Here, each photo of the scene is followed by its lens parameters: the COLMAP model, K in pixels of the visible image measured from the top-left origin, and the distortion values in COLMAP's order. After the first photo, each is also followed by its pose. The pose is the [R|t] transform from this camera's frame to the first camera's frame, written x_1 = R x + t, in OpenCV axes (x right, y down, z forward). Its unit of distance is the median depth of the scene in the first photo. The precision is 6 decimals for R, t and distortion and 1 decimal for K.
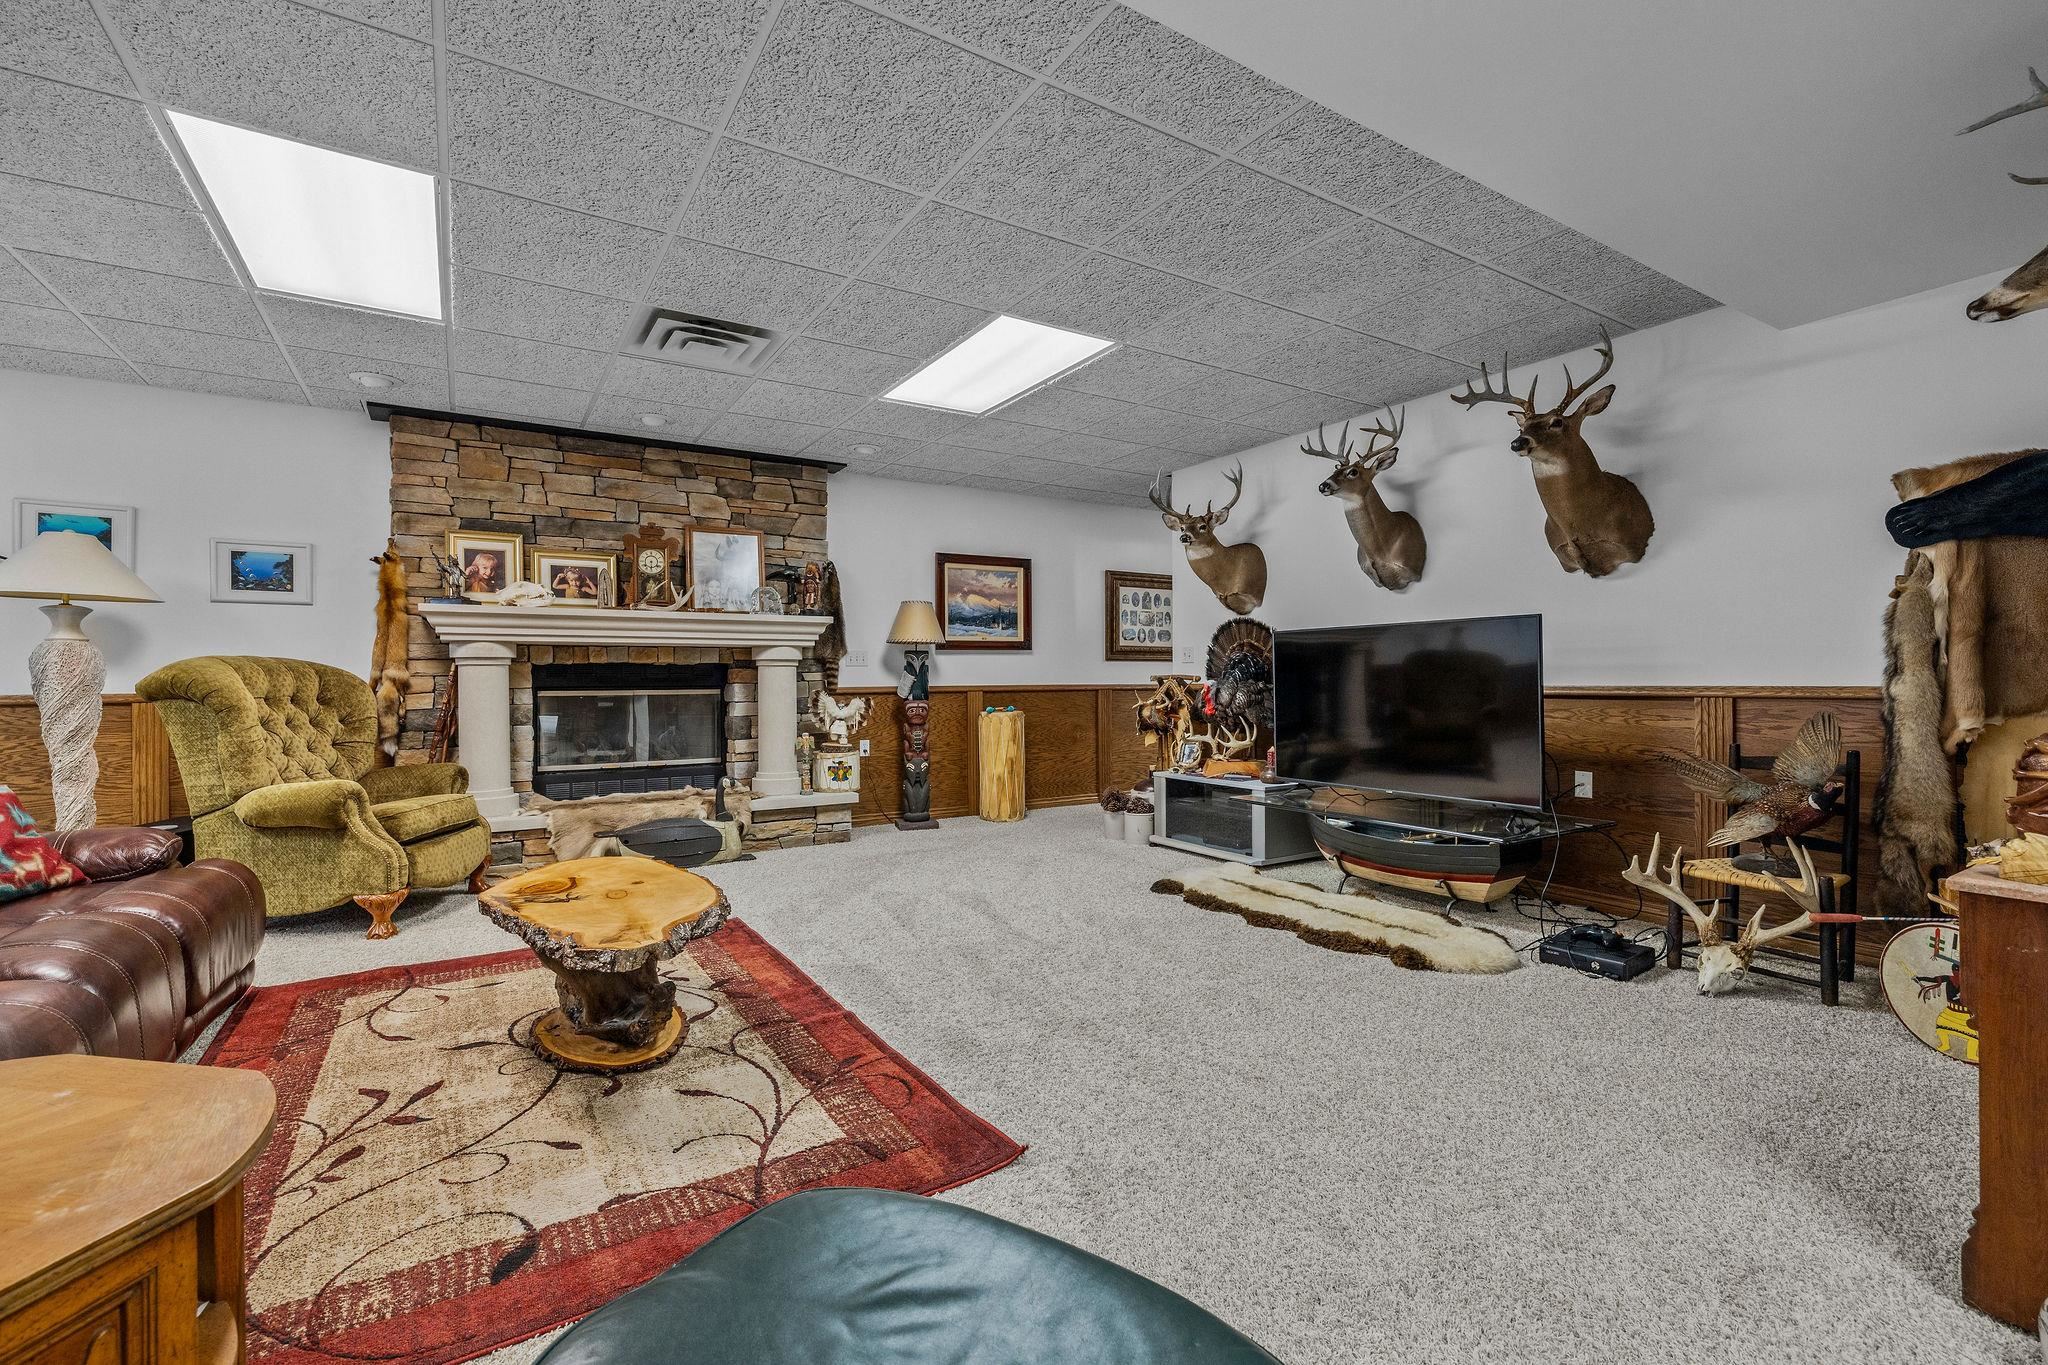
lens RADIAL K [[875.3, 0, 967.4], [0, 875.3, 674.1], [0, 0, 1]] dist [-0.000854, 0.000546]
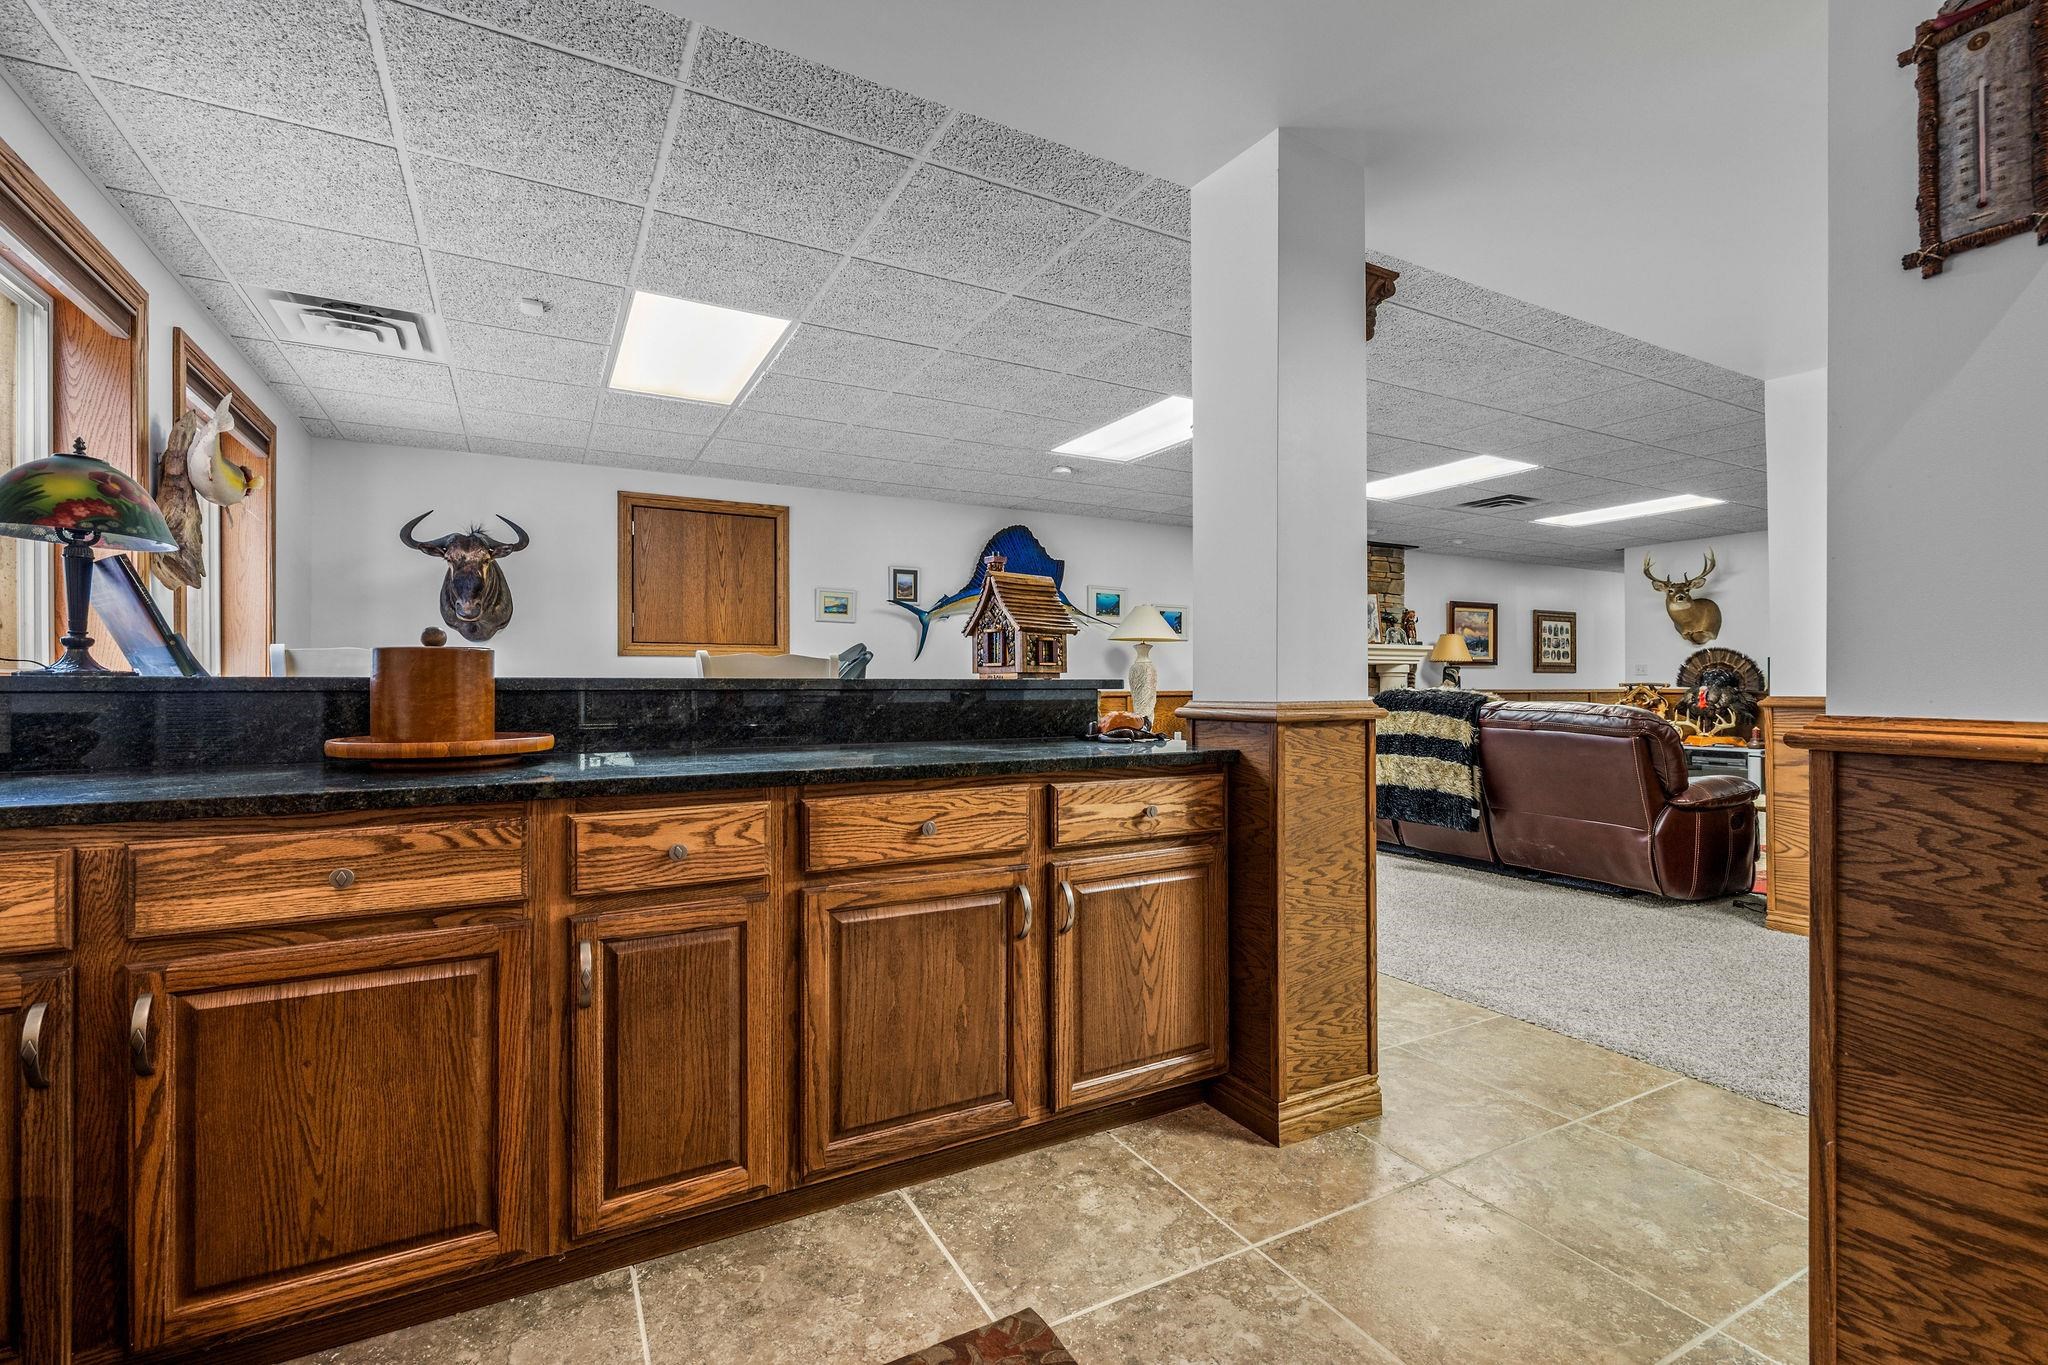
lens RADIAL K [[875.3, 0, 973.4], [0, 875.3, 675.1], [0, 0, 1]] dist [-0.000854, 0.000546]
pose [[0.998203, 0.003629, -0.059813, -0.969863], [-0.003986, 0.999975, -0.005838, 0.000267], [0.059790, 0.006066, 0.998193, -0.689696]]
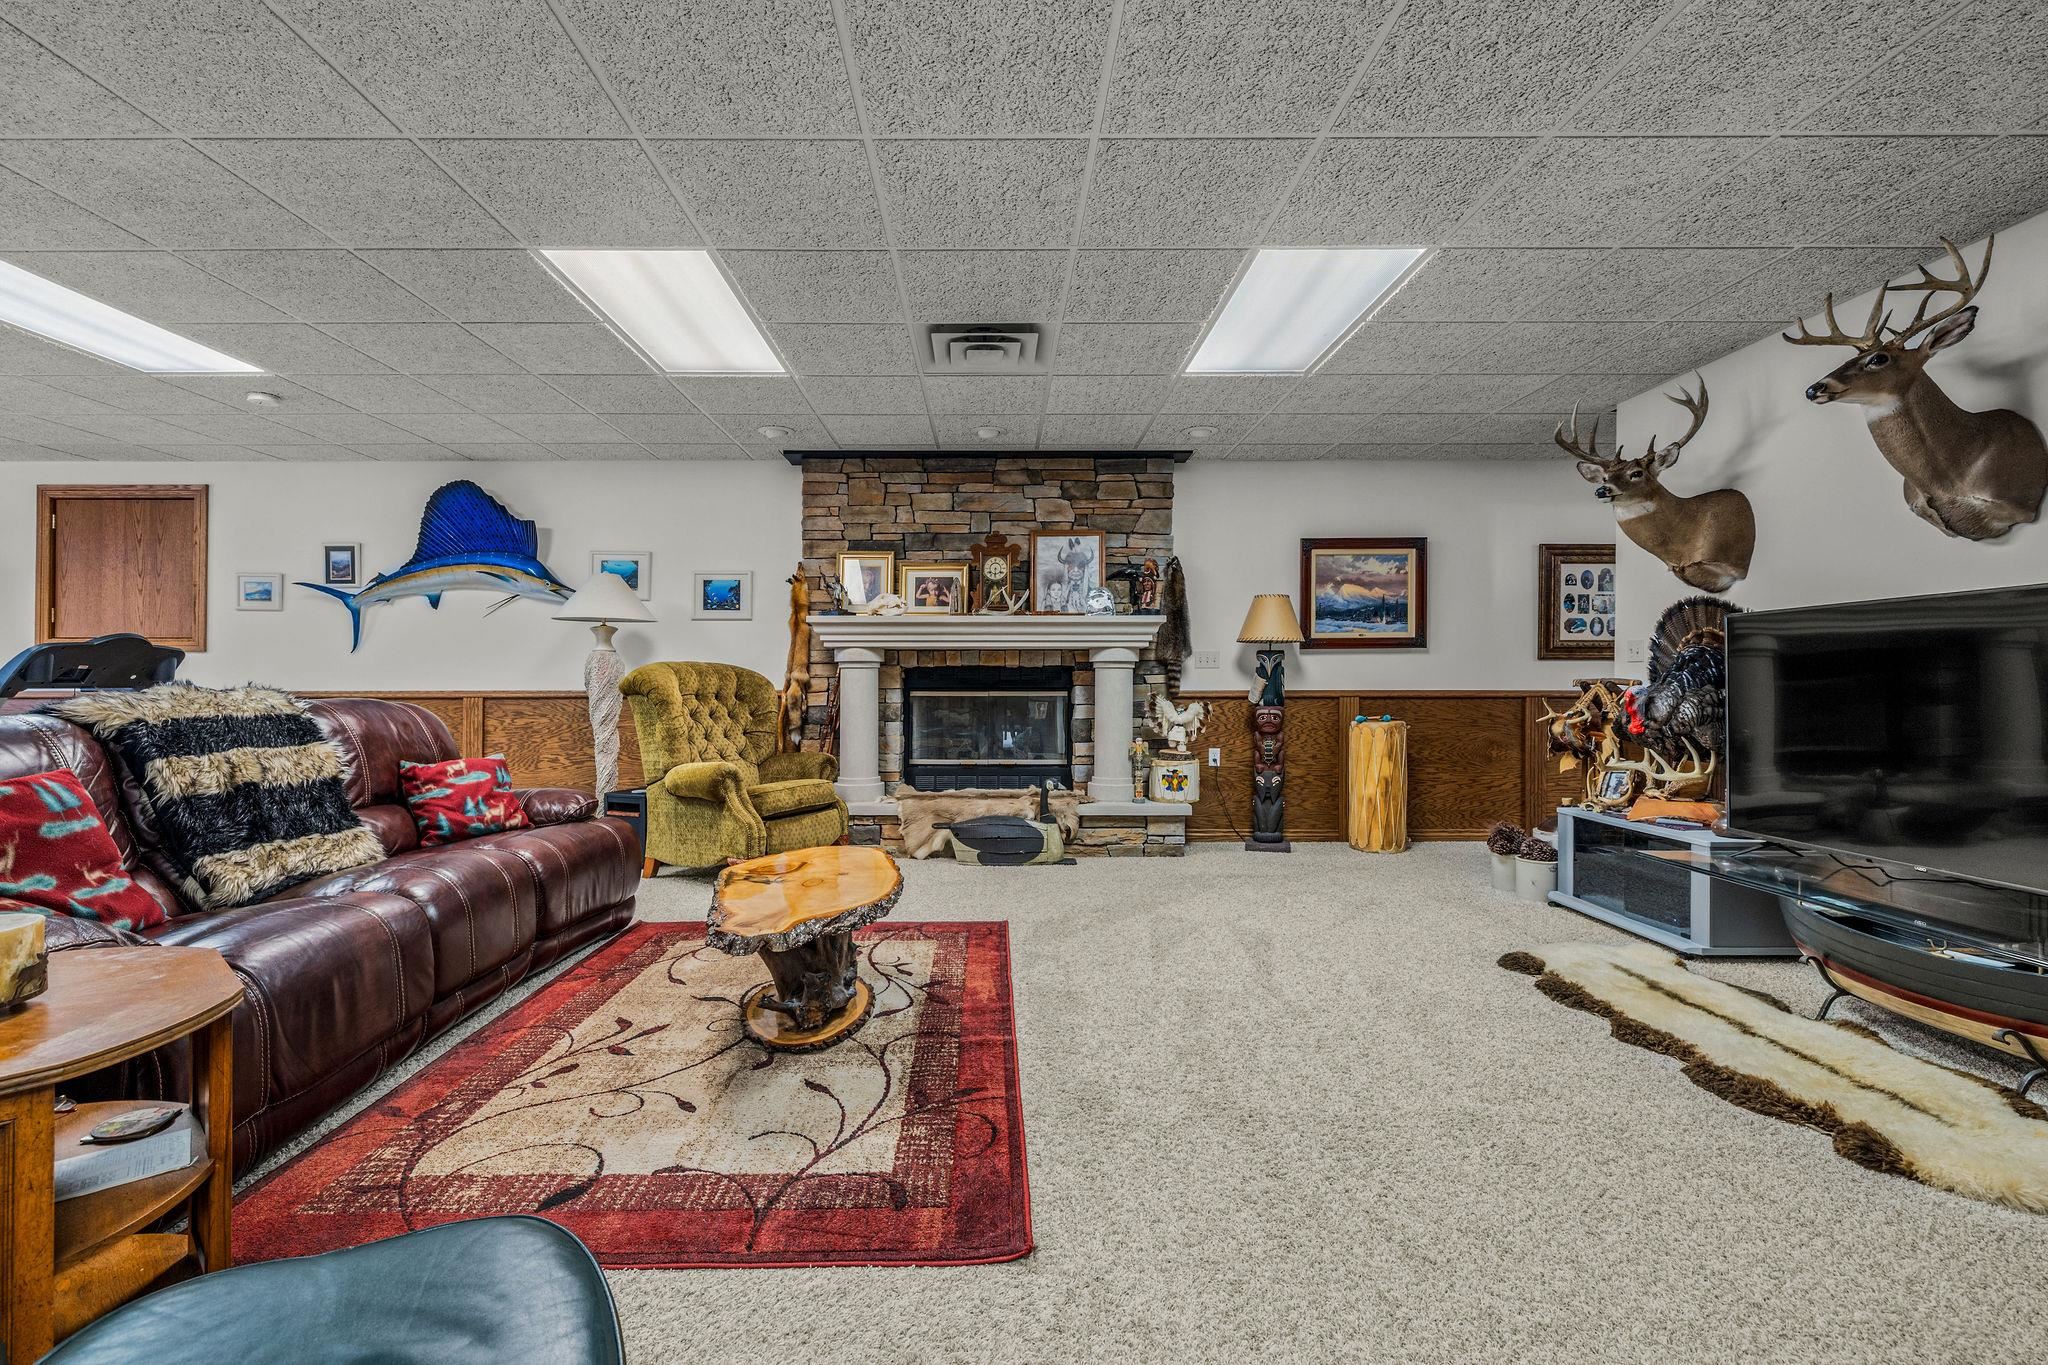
lens RADIAL K [[875.3, 0, 1008.4], [0, 875.3, 678.1], [0, 0, 1]] dist [-0.000854, 0.000546]
pose [[0.860505, 0.002300, -0.509437, 0.201463], [-0.001522, 0.999997, 0.001943, 0.000247], [0.509440, -0.000896, 0.860506, 0.119407]]
